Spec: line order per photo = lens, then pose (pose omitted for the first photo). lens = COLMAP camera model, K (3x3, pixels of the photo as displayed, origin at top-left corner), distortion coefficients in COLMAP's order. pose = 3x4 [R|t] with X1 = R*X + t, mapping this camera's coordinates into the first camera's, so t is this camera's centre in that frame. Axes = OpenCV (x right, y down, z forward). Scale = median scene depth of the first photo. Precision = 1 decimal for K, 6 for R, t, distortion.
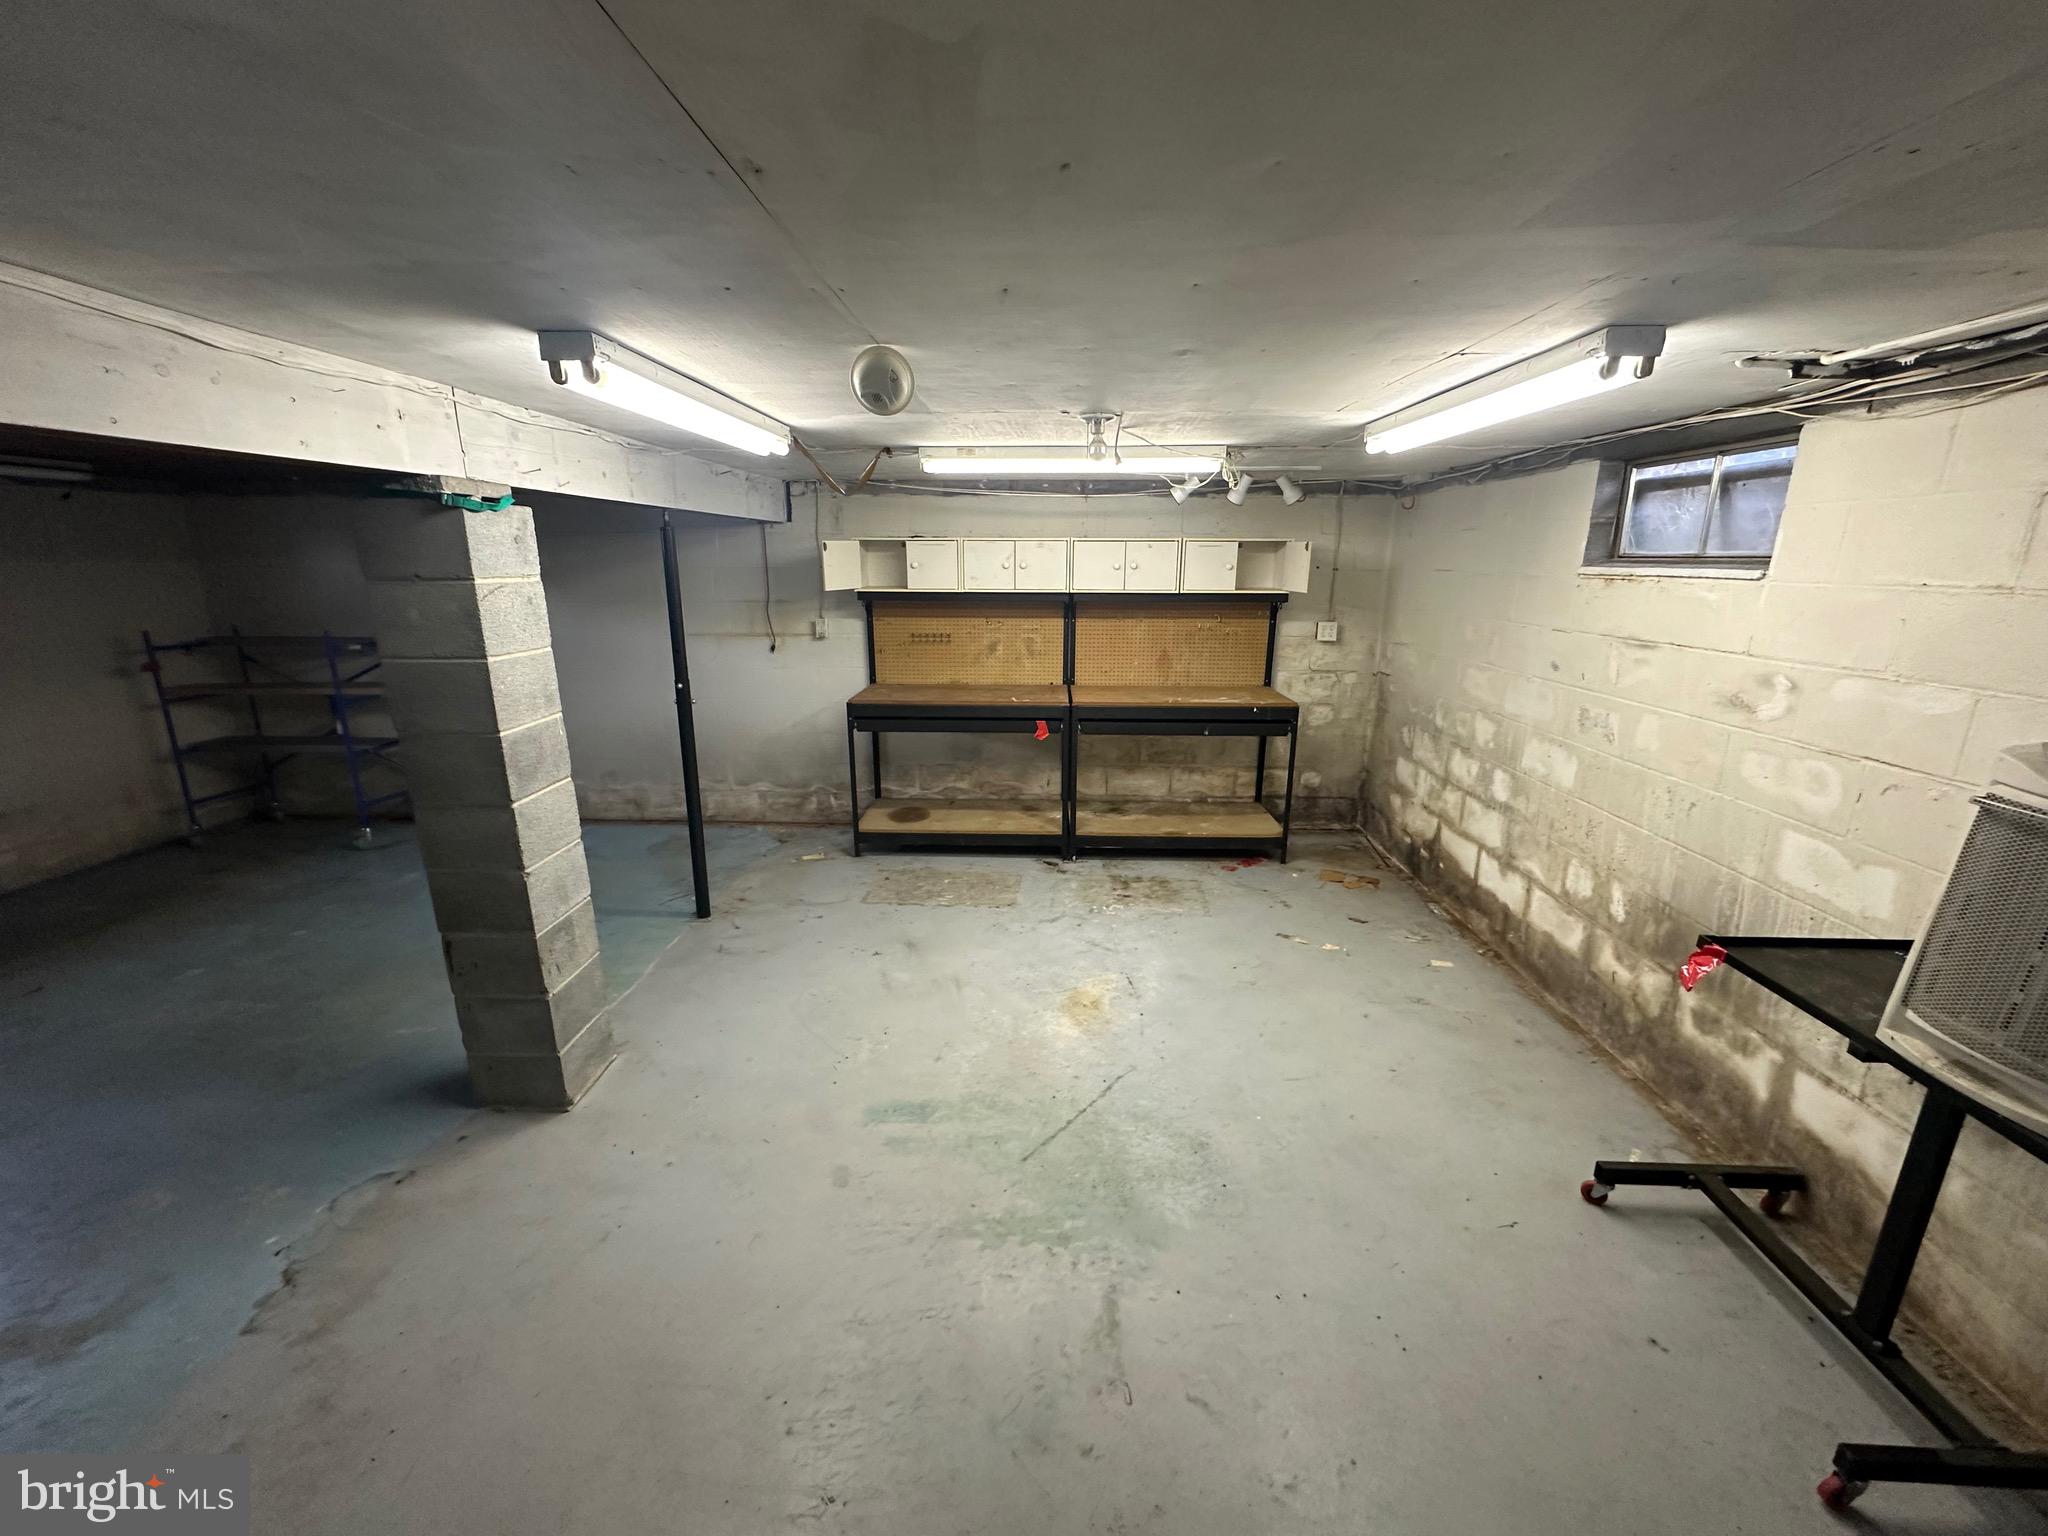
lens RADIAL K [[812.7, 0, 1023.6], [0, 812.7, 768.3], [0, 0, 1]] dist [-0.002445, 0.000360]
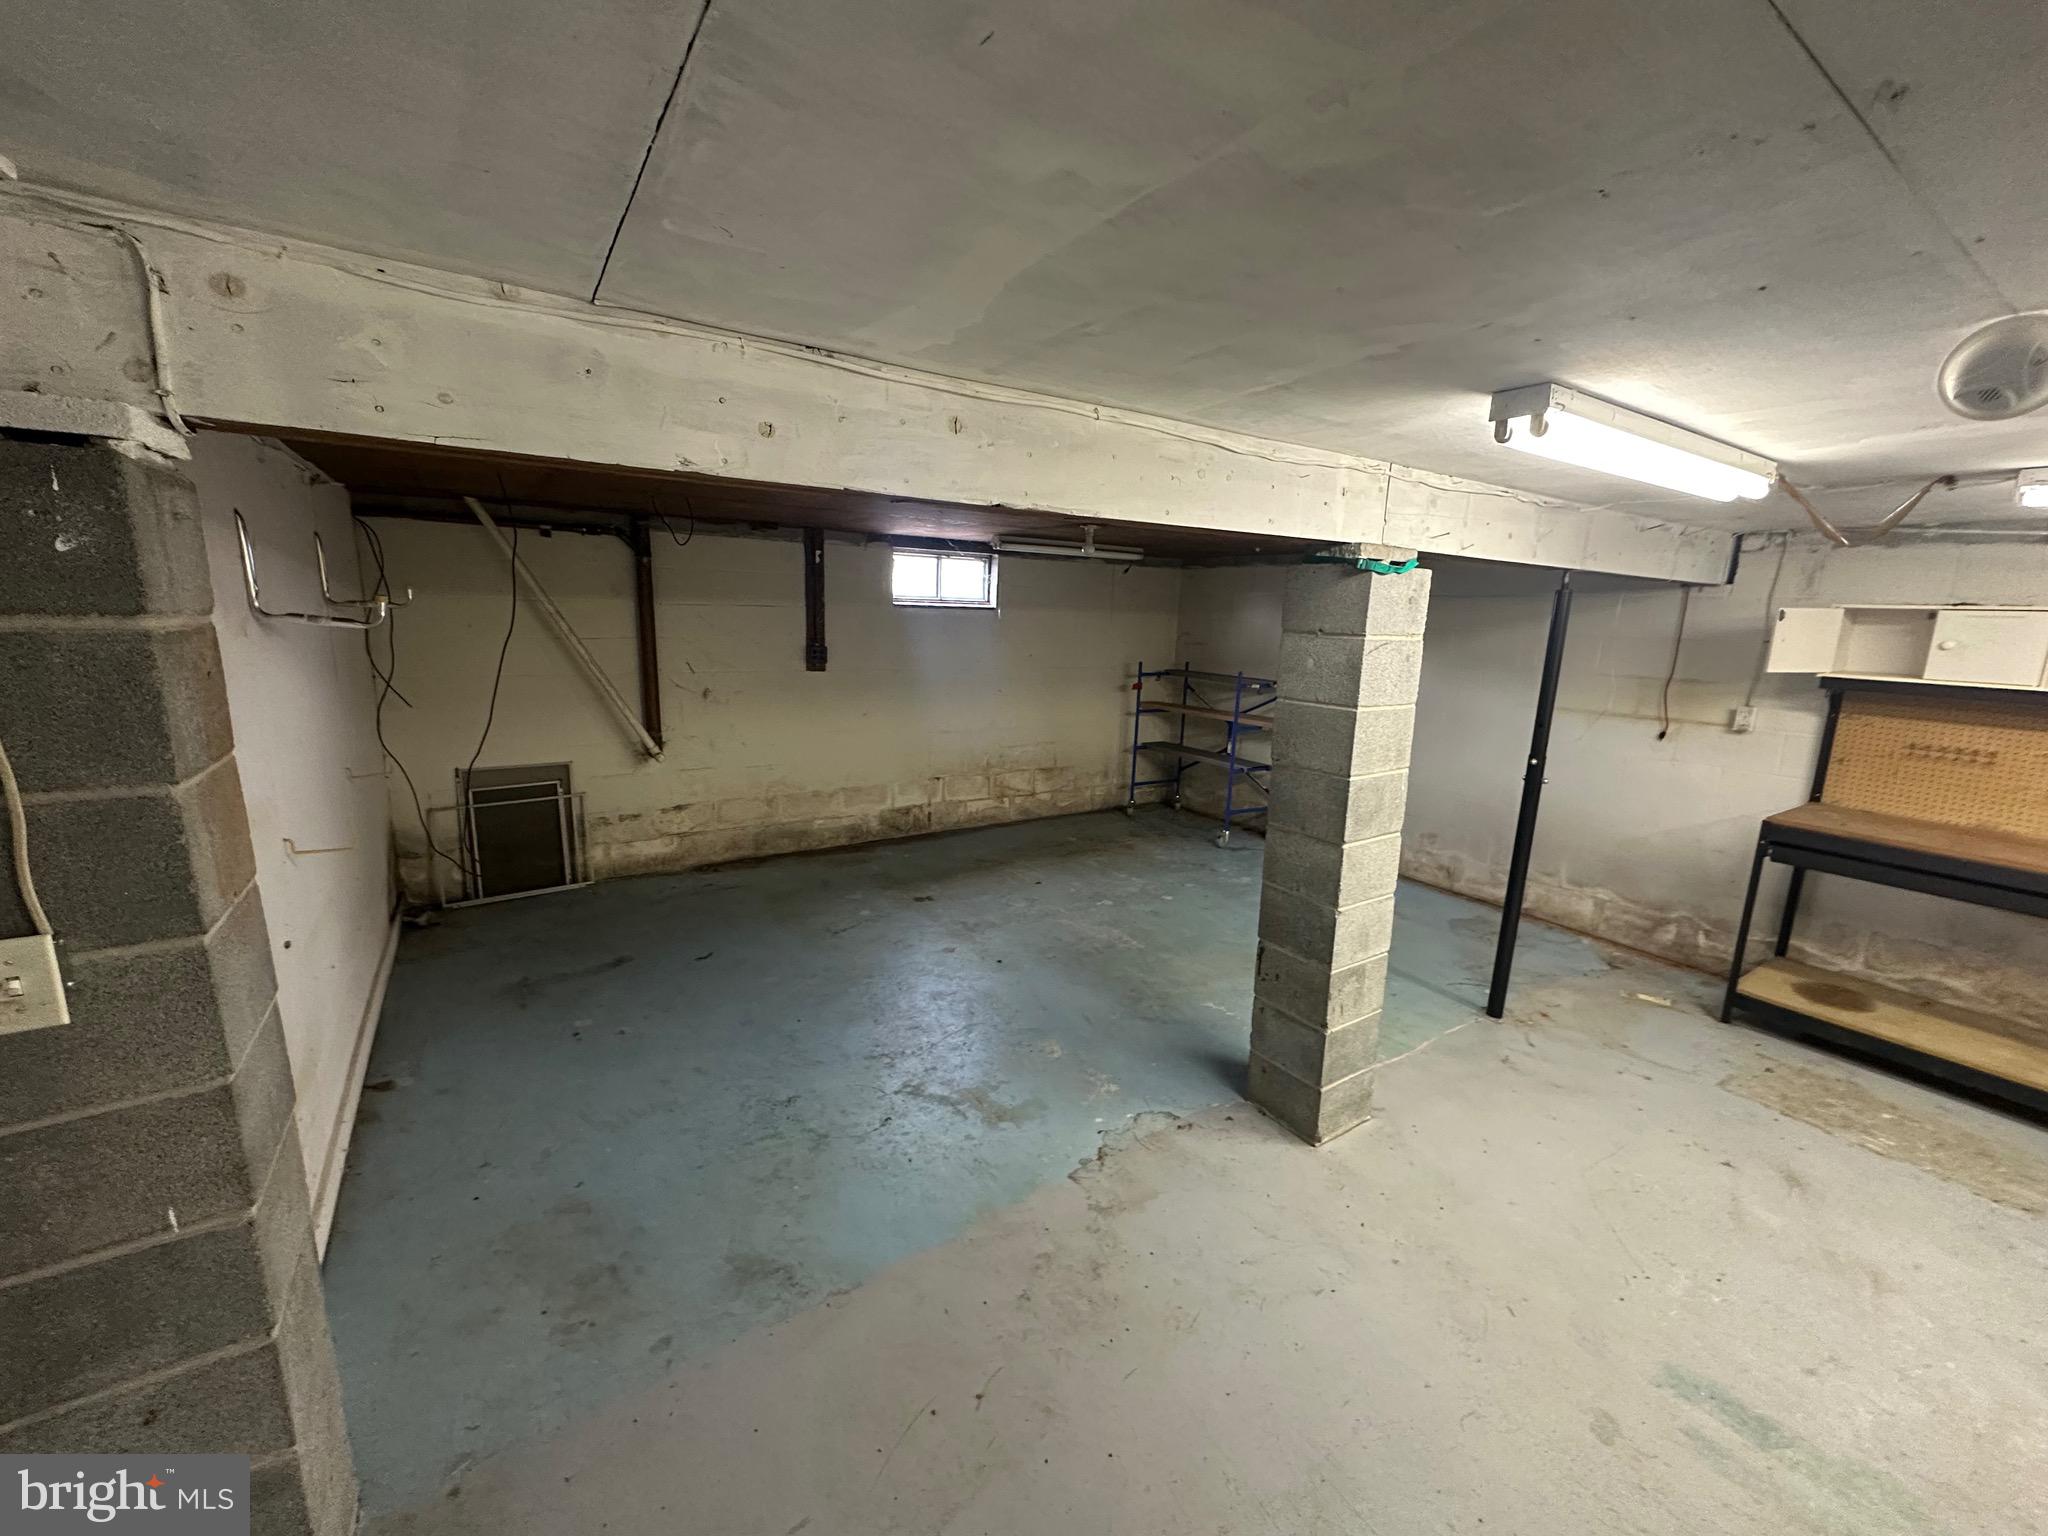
lens RADIAL K [[812.7, 0, 1025.9], [0, 812.7, 768.2], [0, 0, 1]] dist [-0.002445, 0.000360]
pose [[0.574274, 0.174224, -0.799909, -0.020061], [-0.234059, 0.971249, 0.043507, -0.000933], [0.784491, 0.162241, 0.598542, 0.012183]]
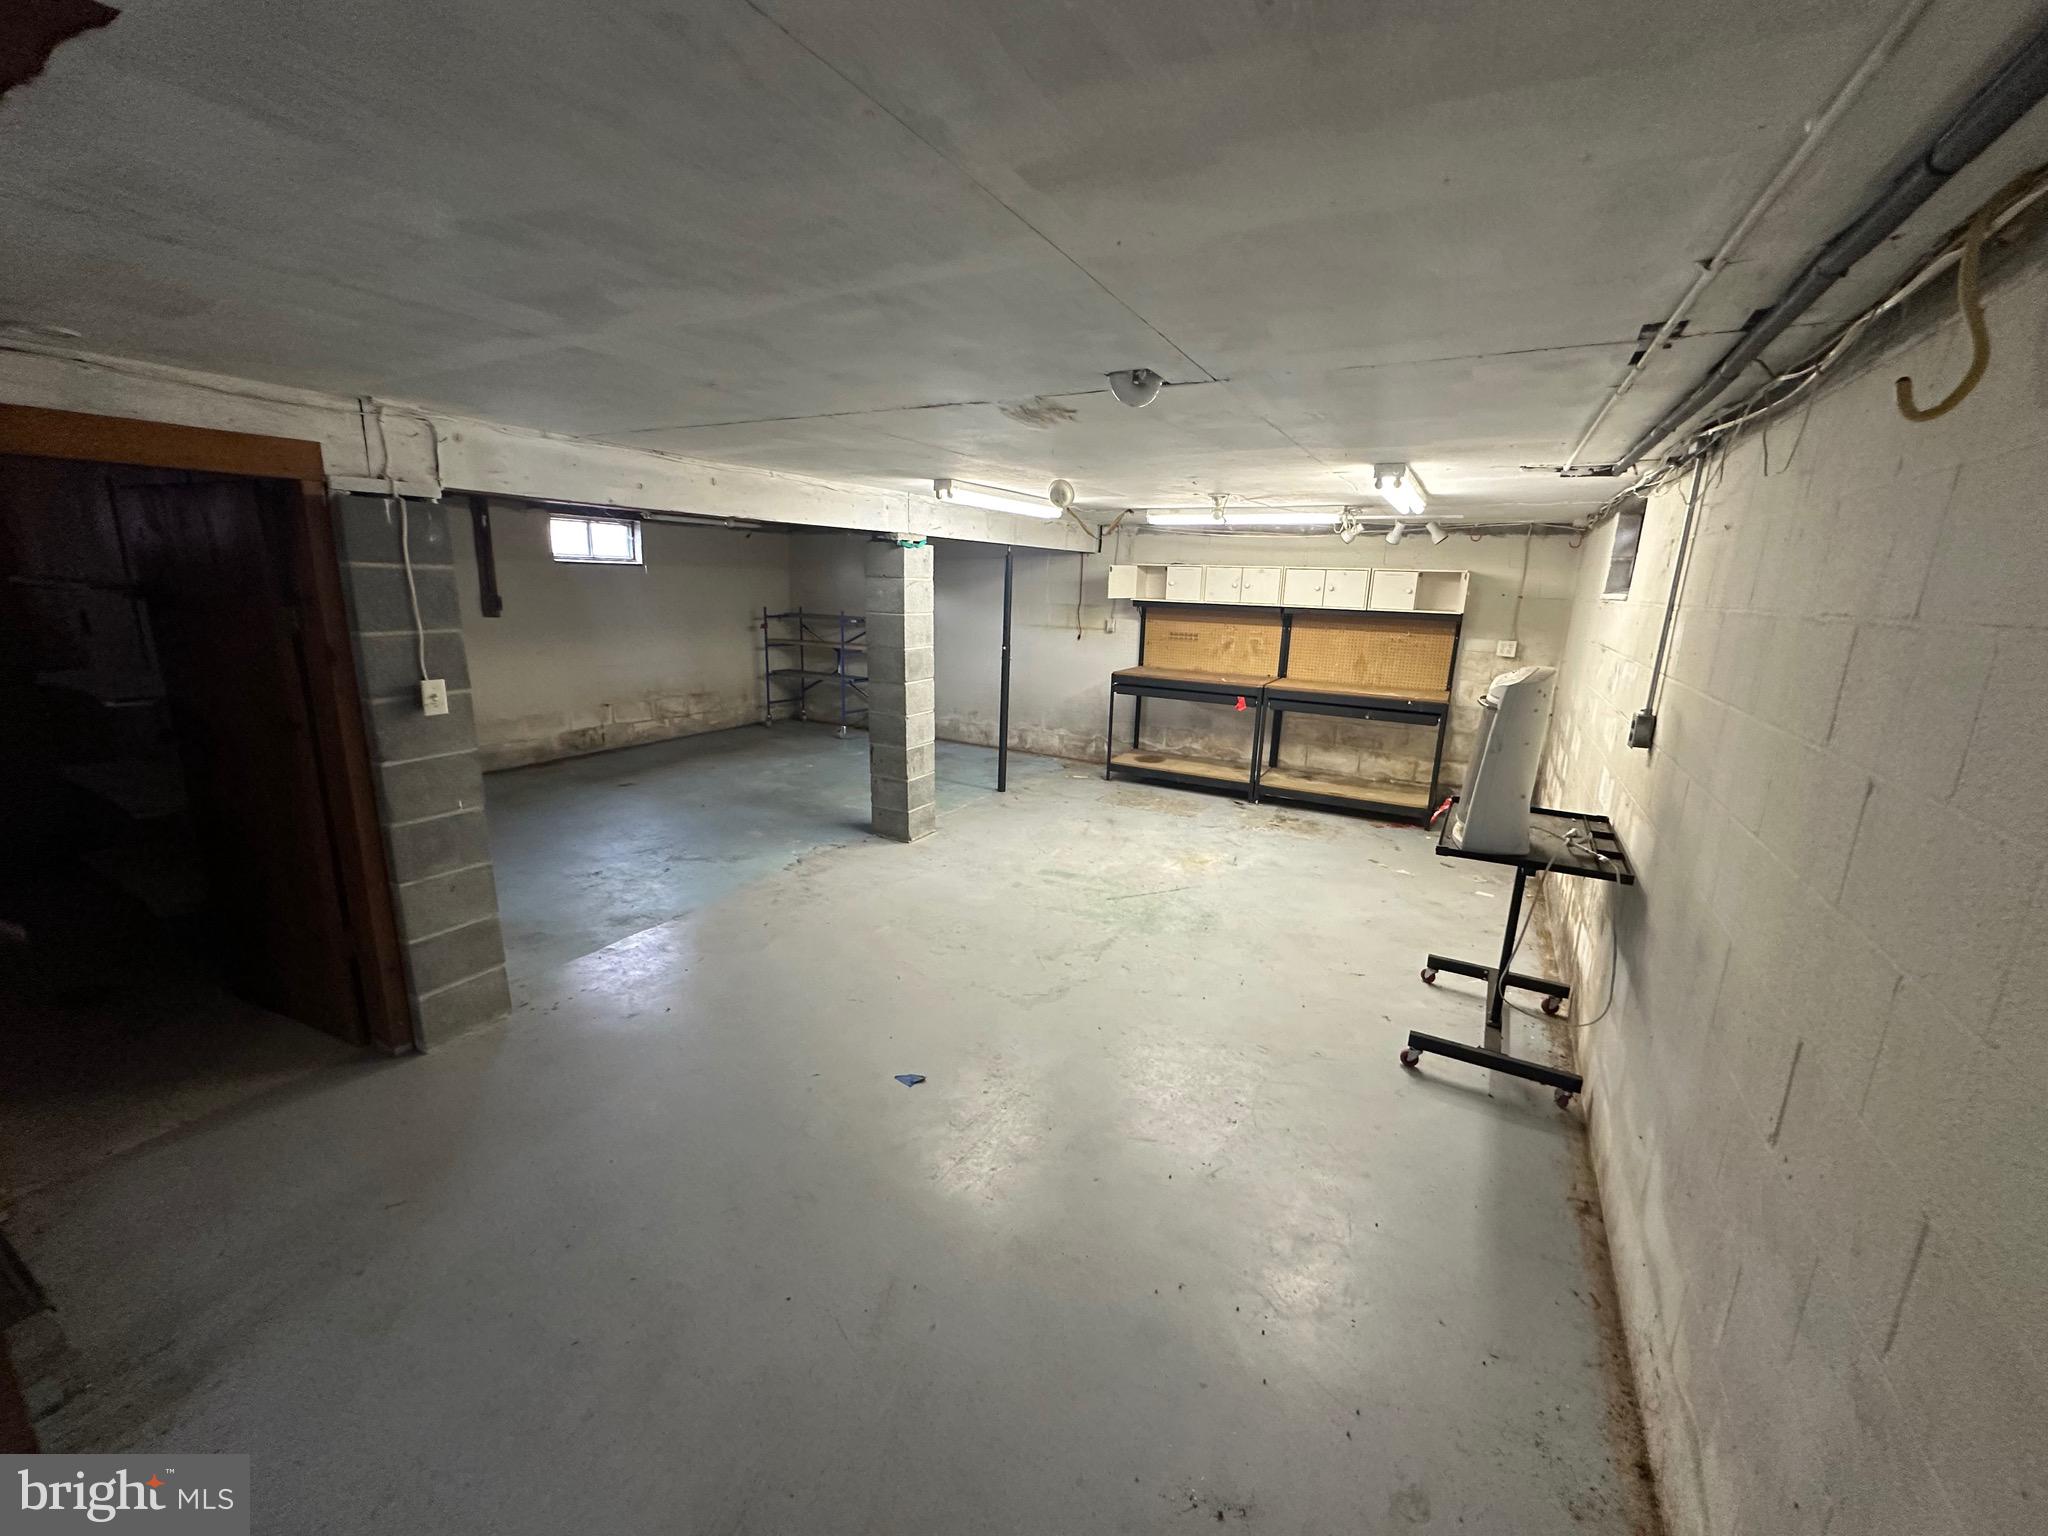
lens RADIAL K [[812.7, 0, 1024.1], [0, 812.7, 767.9], [0, 0, 1]] dist [-0.002445, 0.000360]
pose [[0.888083, 0.127974, -0.441510, 0.346698], [-0.142219, 0.989835, 0.000839, 0.122335], [0.437130, 0.062046, 0.897256, -0.429307]]
